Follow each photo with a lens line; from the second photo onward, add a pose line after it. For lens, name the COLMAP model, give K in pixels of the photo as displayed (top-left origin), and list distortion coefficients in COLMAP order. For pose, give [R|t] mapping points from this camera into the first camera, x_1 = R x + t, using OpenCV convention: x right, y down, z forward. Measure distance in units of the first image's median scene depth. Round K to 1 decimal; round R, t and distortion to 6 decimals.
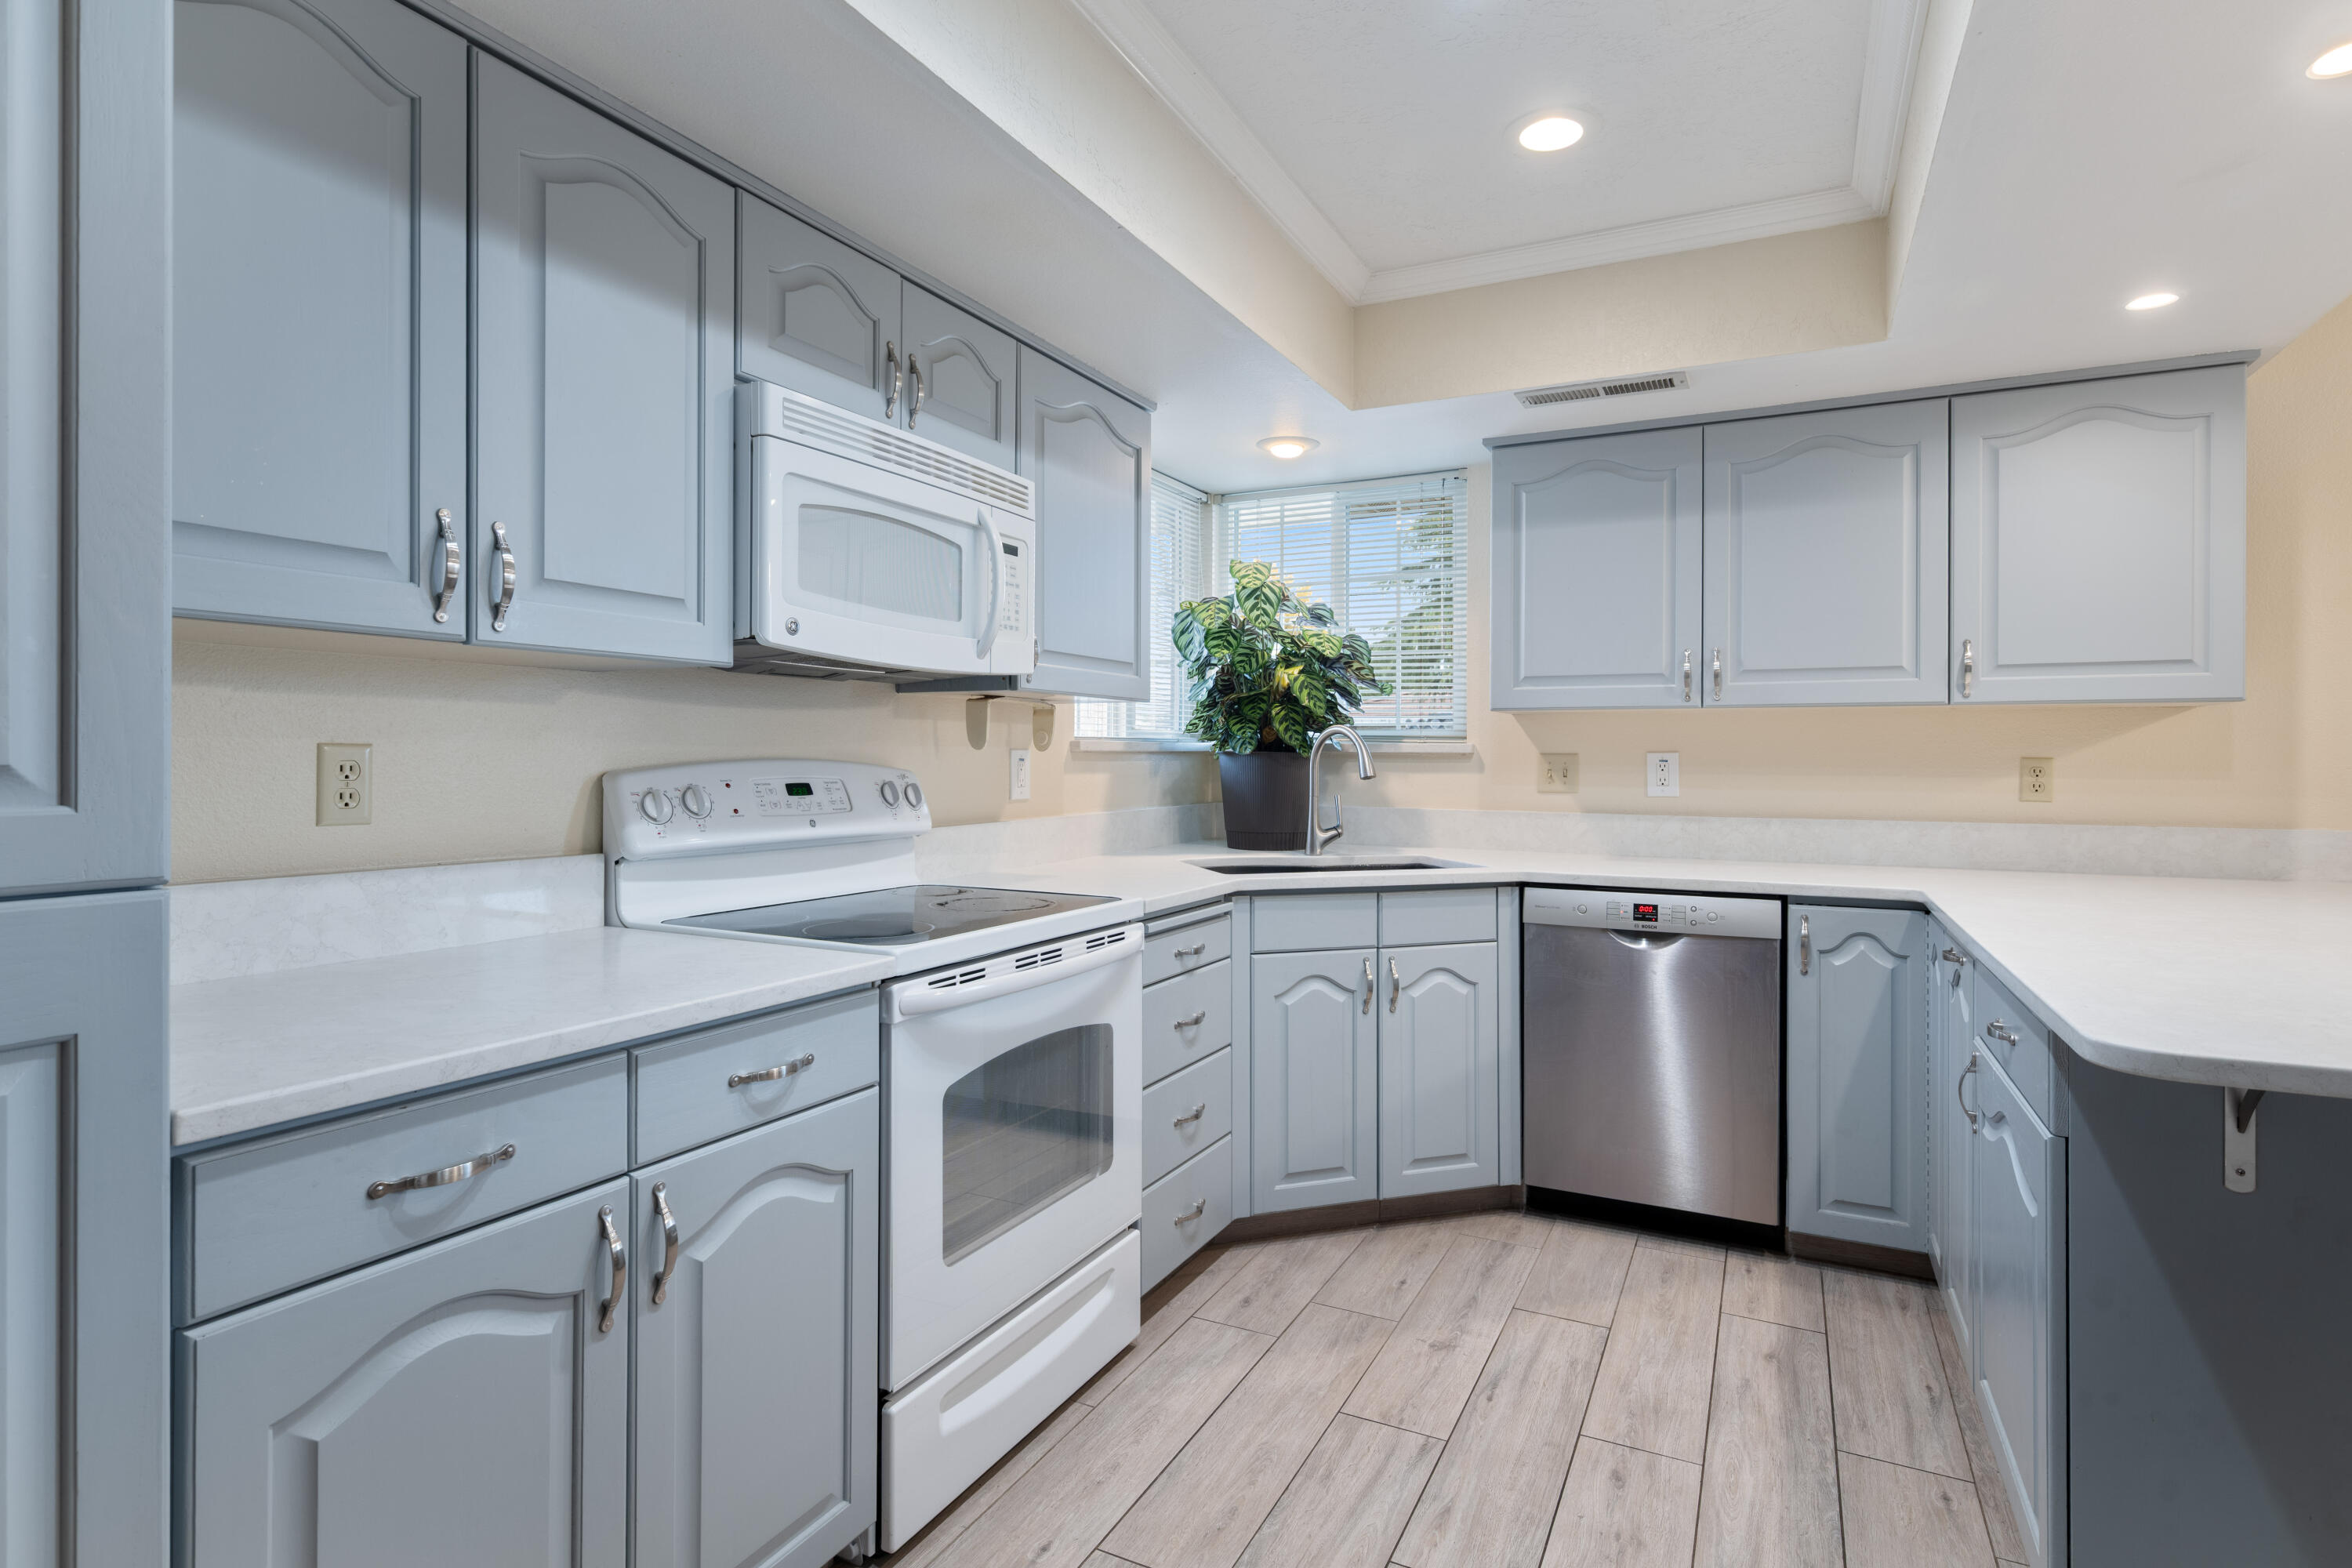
lens RADIAL K [[1180.3, 0, 1186.4], [0, 1180.3, 757.3], [0, 0, 1]] dist [0.000804, -0.000060]
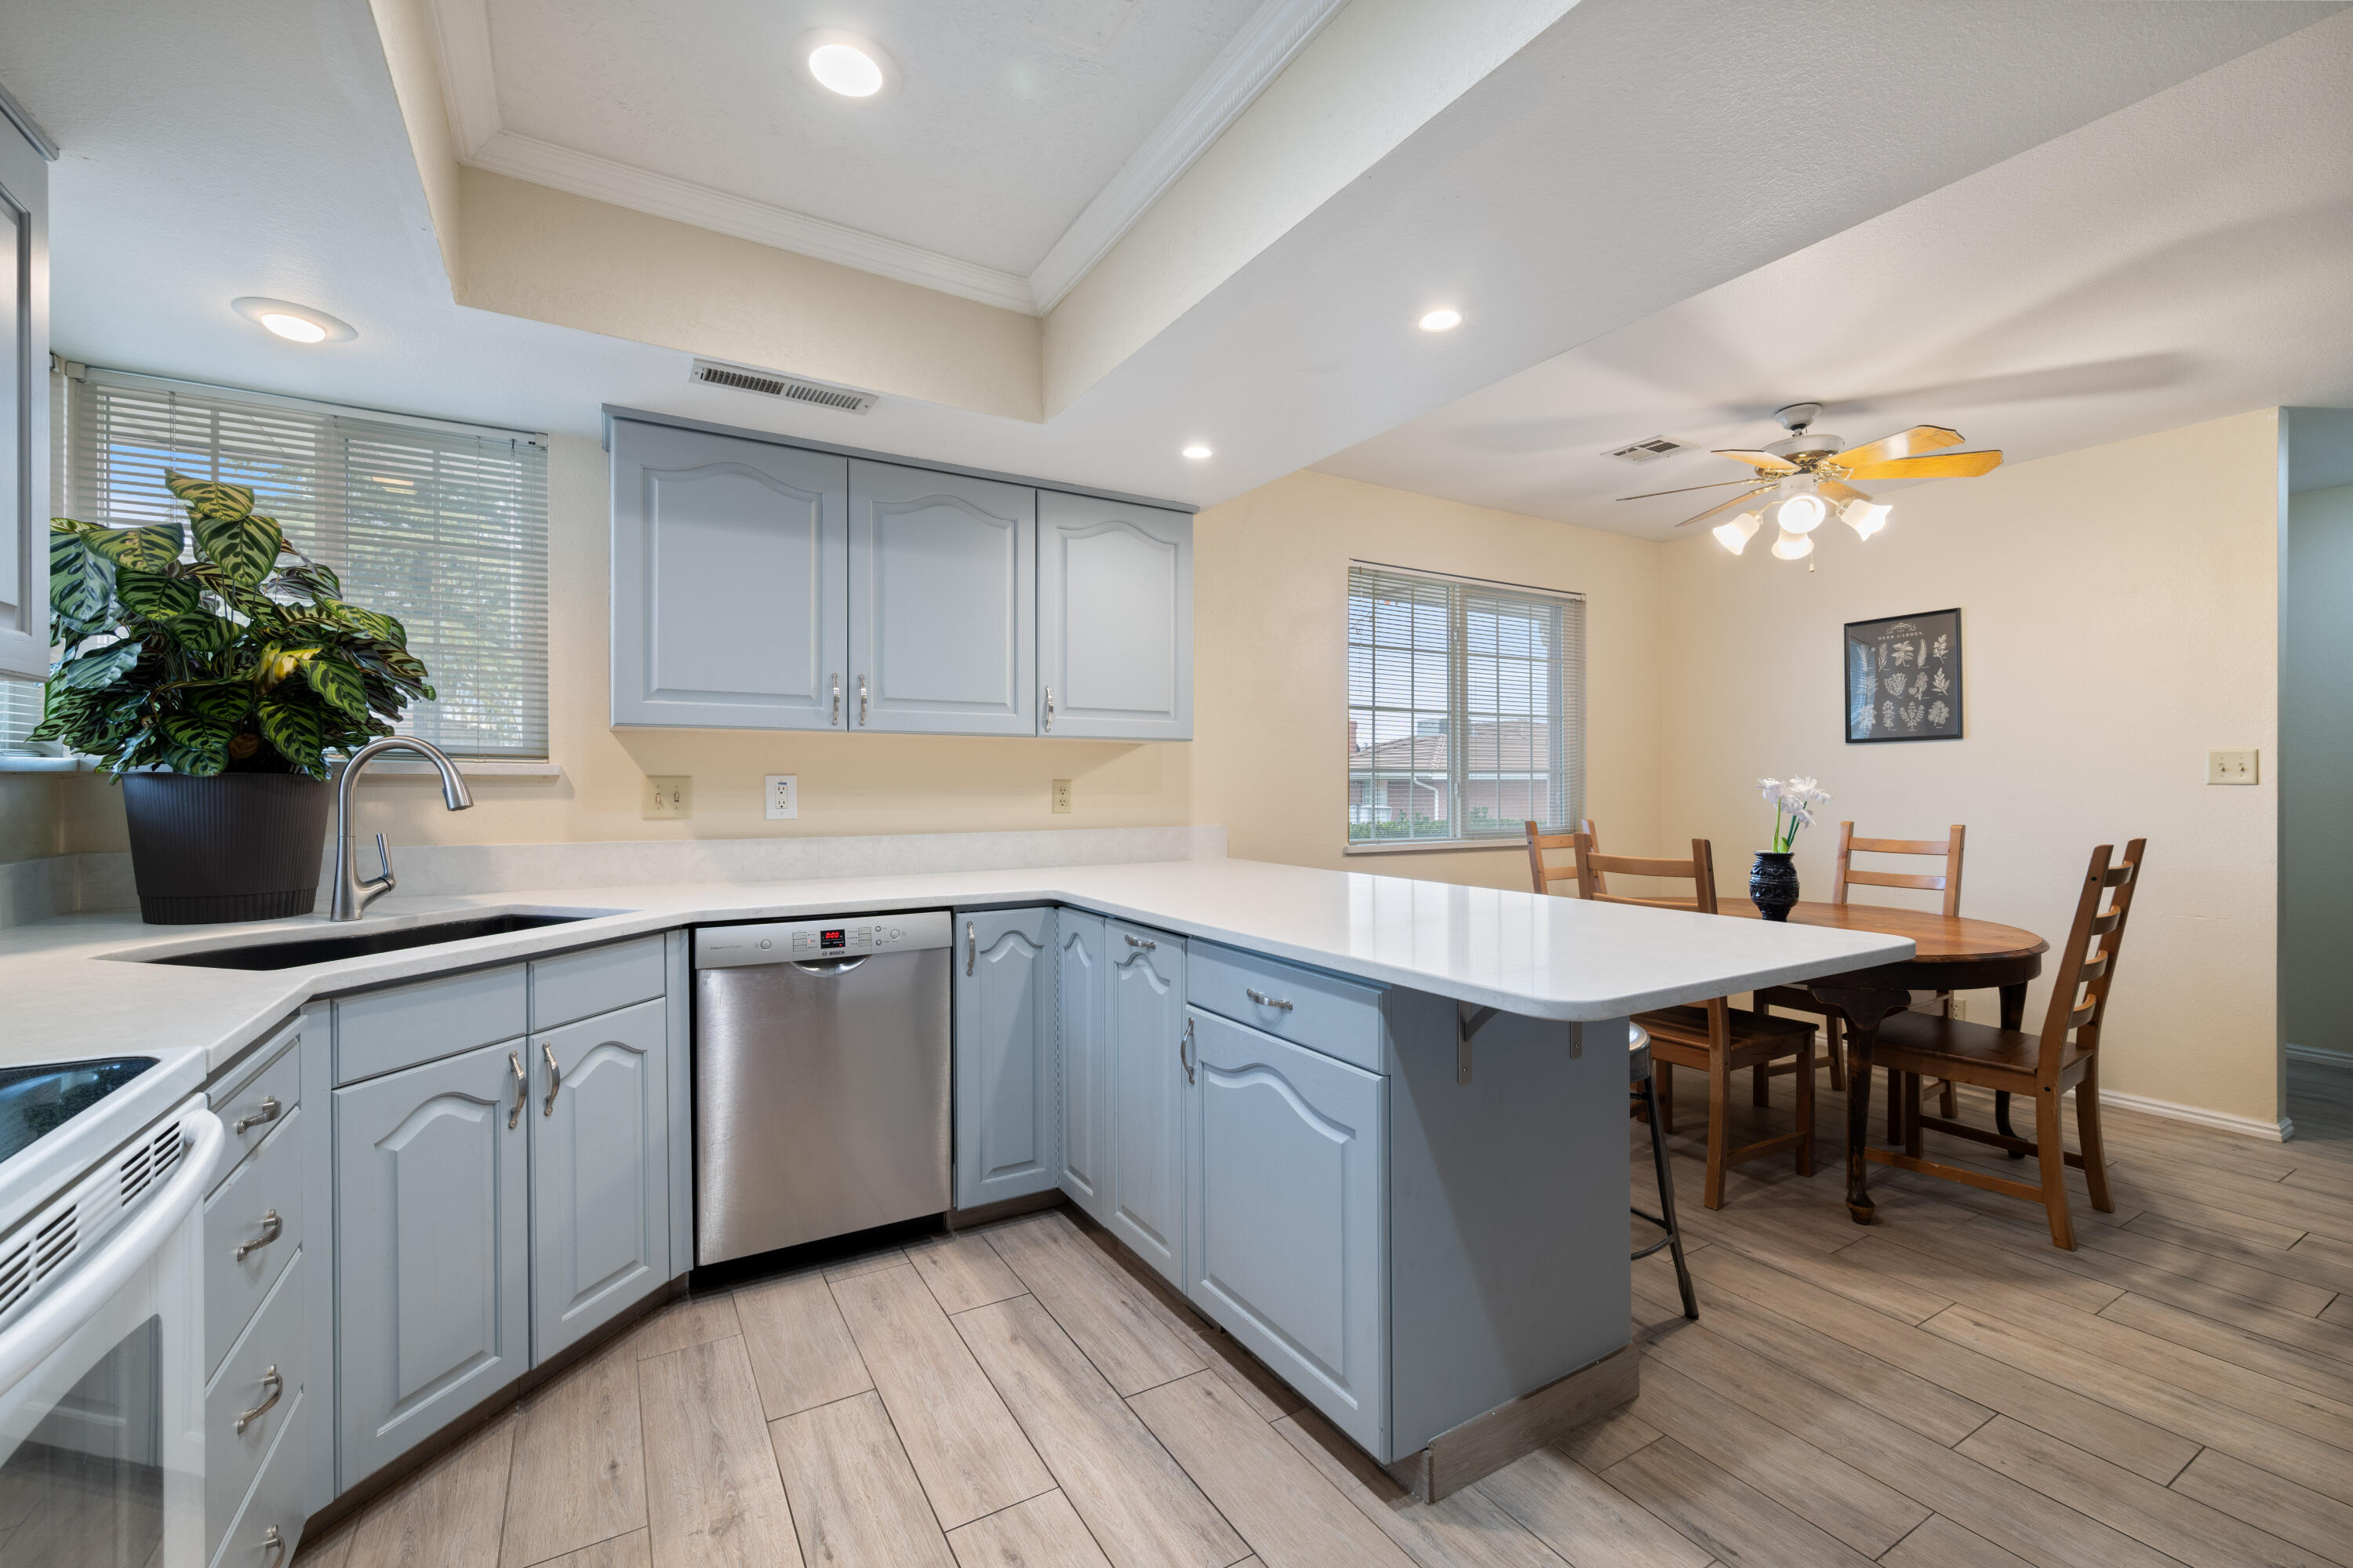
lens RADIAL K [[982.2, 0, 1176.5], [0, 982.2, 784.0], [0, 0, 1]] dist [-0.000537, 0.000087]
pose [[0.536477, -0.005386, 0.843898, -0.142025], [0.001888, 0.999985, 0.005182, -0.000365], [-0.843913, -0.001187, 0.536479, 0.319385]]
